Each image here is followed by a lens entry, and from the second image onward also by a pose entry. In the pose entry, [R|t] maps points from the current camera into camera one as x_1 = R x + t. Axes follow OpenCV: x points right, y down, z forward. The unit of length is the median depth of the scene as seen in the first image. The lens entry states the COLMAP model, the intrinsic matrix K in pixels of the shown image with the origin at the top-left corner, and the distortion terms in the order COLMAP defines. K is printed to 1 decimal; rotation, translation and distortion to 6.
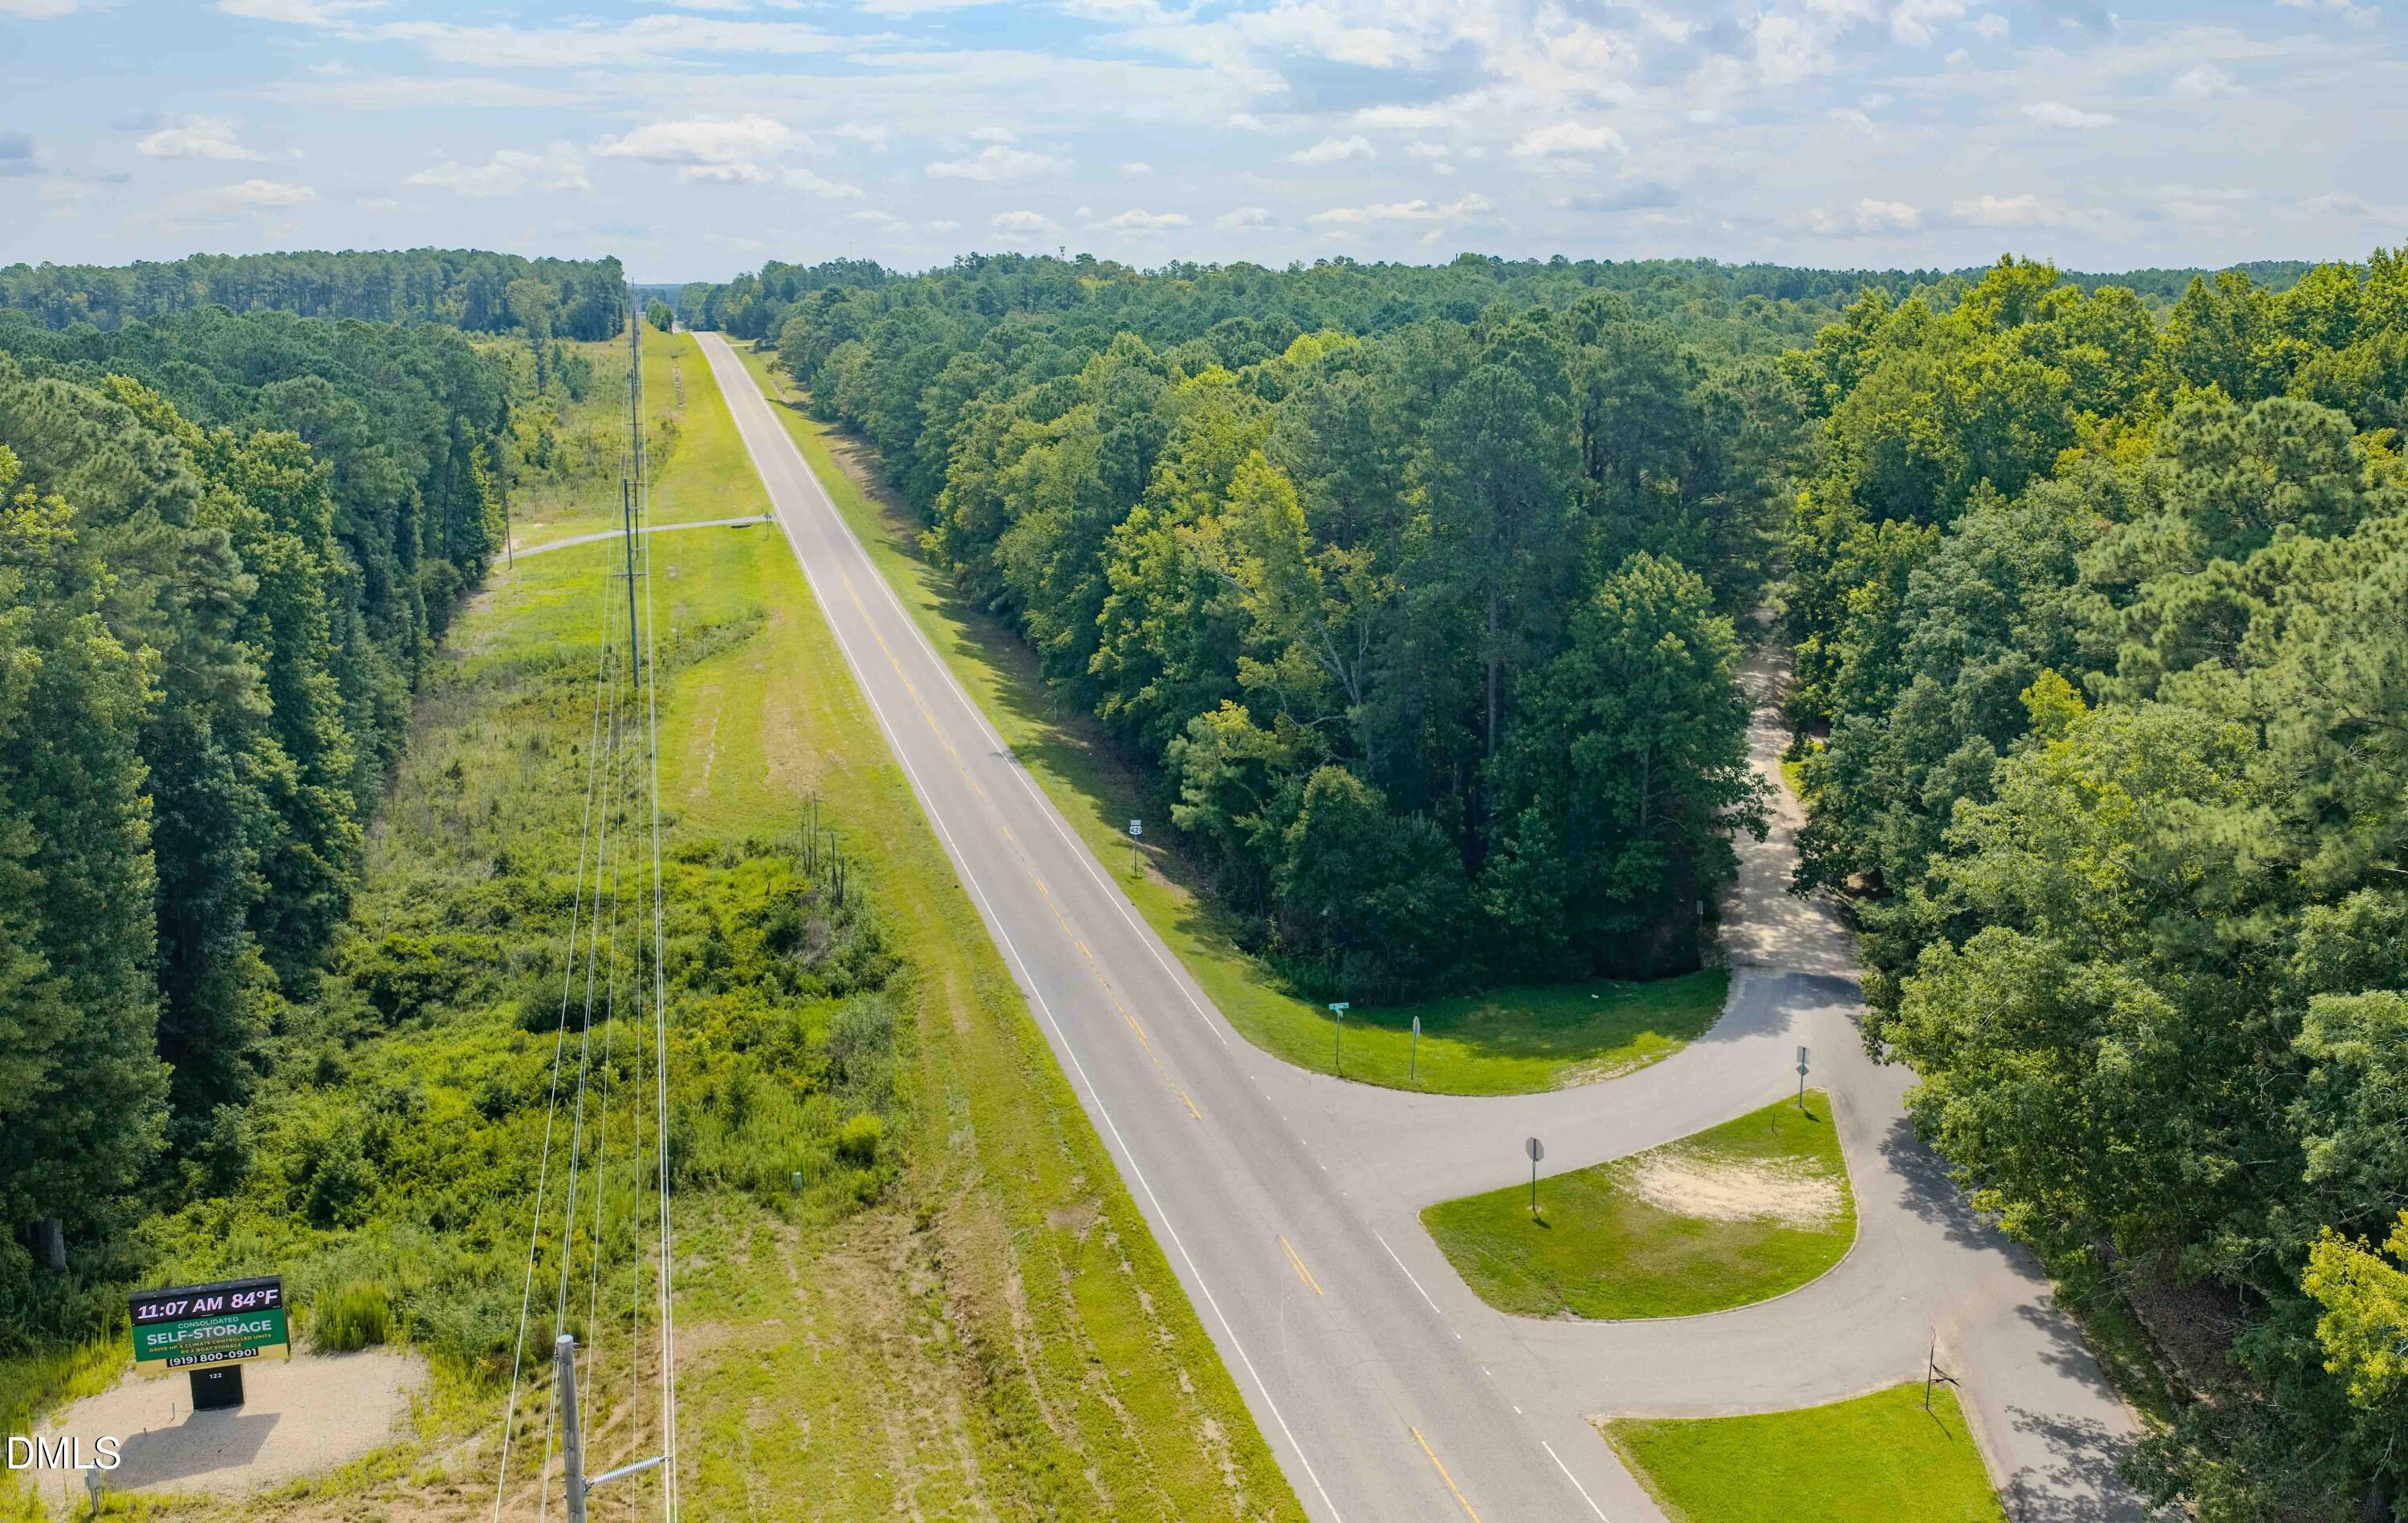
lens RADIAL K [[2022.4, 0, 1204.0], [0, 2022.4, 761.5], [0, 0, 1]] dist [-0.006292, -0.004249]
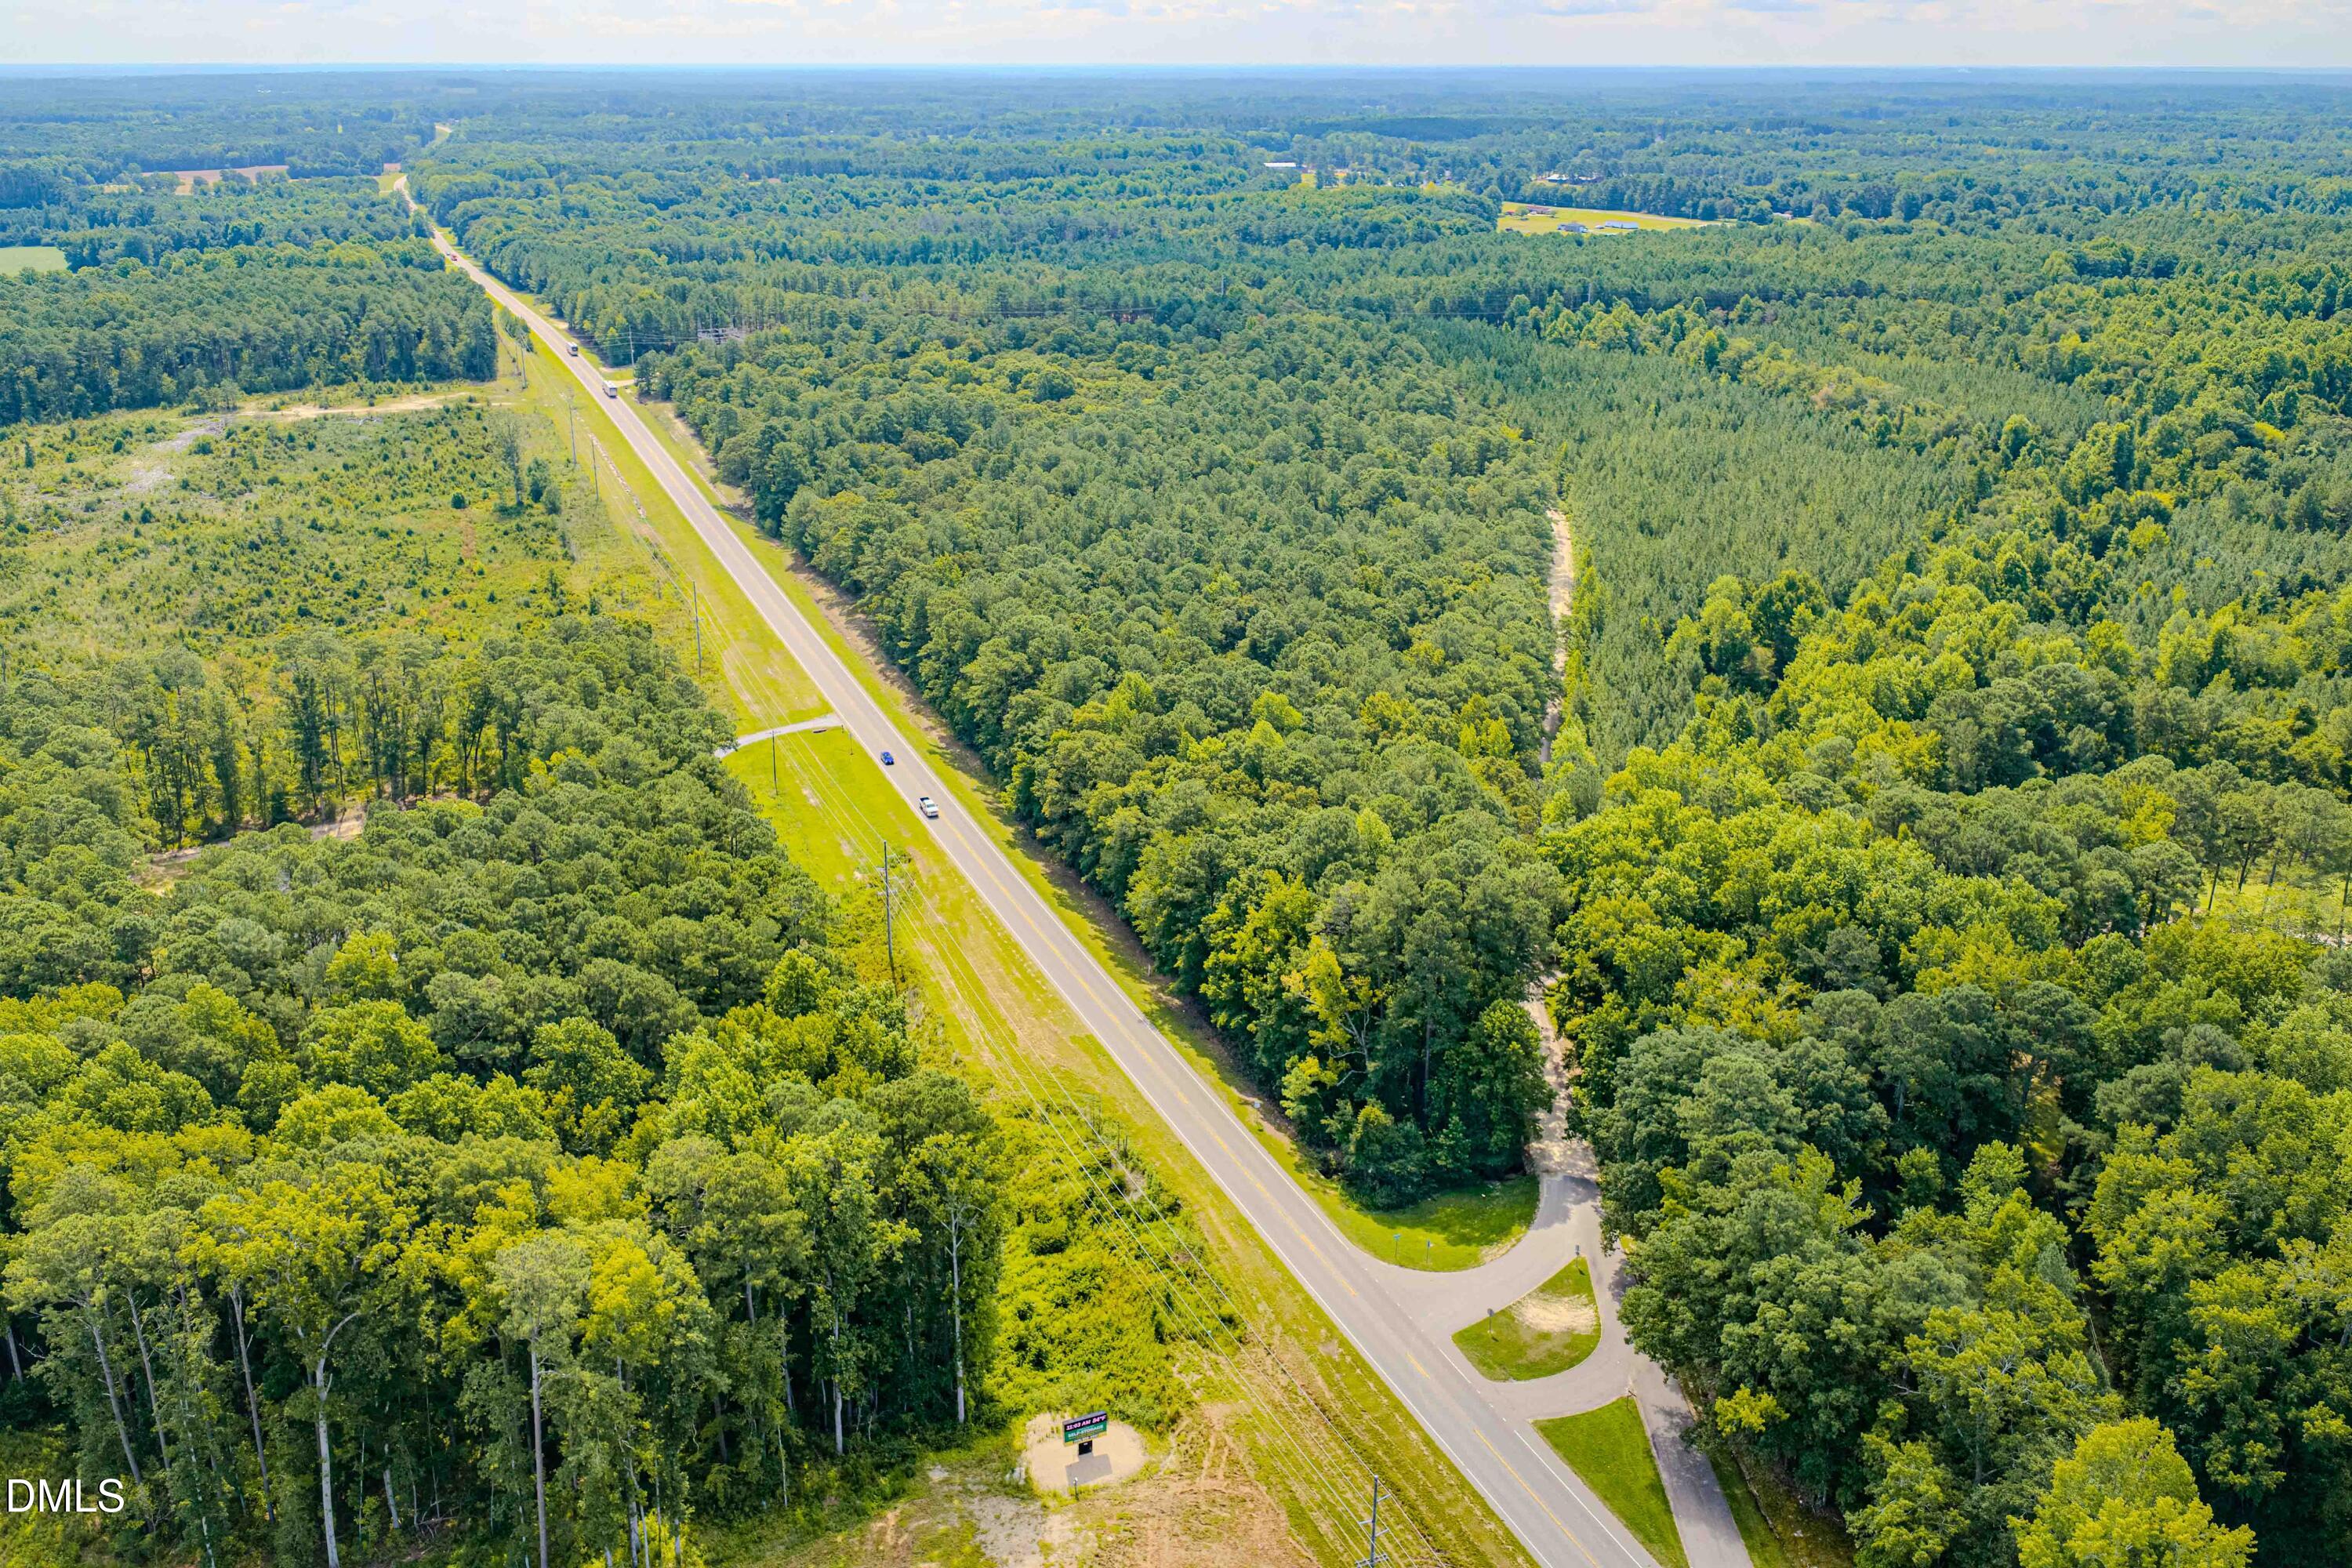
lens RADIAL K [[1964.1, 0, 1176.0], [0, 1964.1, 784.0], [0, 0, 1]] dist [0.002816, -0.017023]
pose [[0.991349, -0.048934, 0.121787, -0.416466], [0.034818, 0.992703, 0.115447, -0.637753], [-0.126548, -0.110208, 0.985819, -1.143214]]
